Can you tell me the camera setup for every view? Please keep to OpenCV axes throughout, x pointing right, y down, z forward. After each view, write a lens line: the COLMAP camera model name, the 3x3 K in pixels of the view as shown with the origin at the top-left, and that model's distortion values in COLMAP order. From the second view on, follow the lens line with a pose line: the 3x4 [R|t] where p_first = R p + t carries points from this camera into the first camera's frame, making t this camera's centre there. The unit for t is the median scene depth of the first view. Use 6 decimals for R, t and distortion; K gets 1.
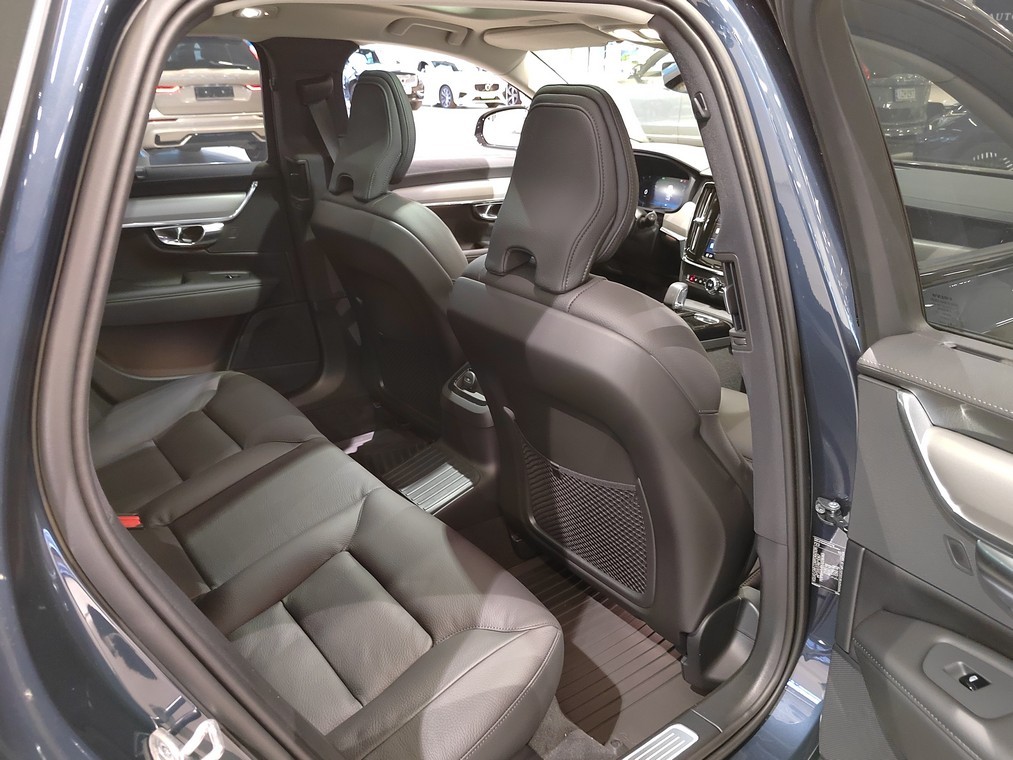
lens RADIAL K [[780.6, 0, 503.8], [0, 780.6, 380.7], [0, 0, 1]] dist [0.038164, -0.049746]
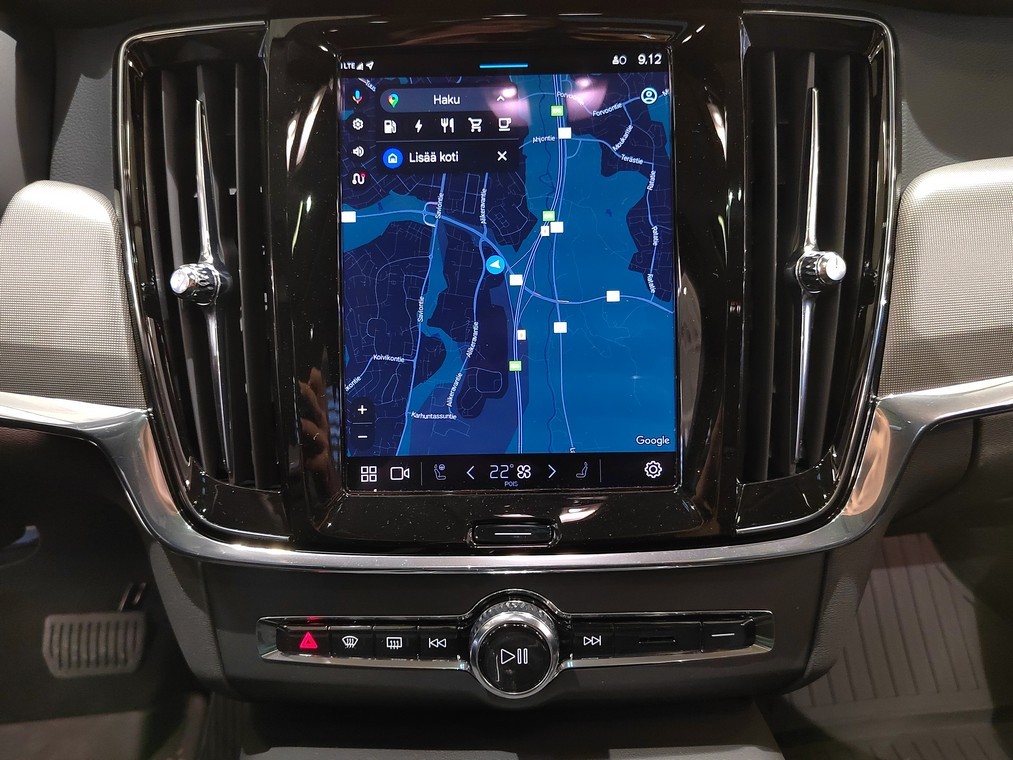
lens RADIAL K [[780.6, 0, 503.8], [0, 780.6, 380.7], [0, 0, 1]] dist [0.038164, -0.049746]
pose [[0.480705, -0.321913, 0.815656, 0.188889], [0.330287, 0.928141, 0.171653, -0.246557], [-0.812302, 0.186886, 0.552485, 1.114675]]
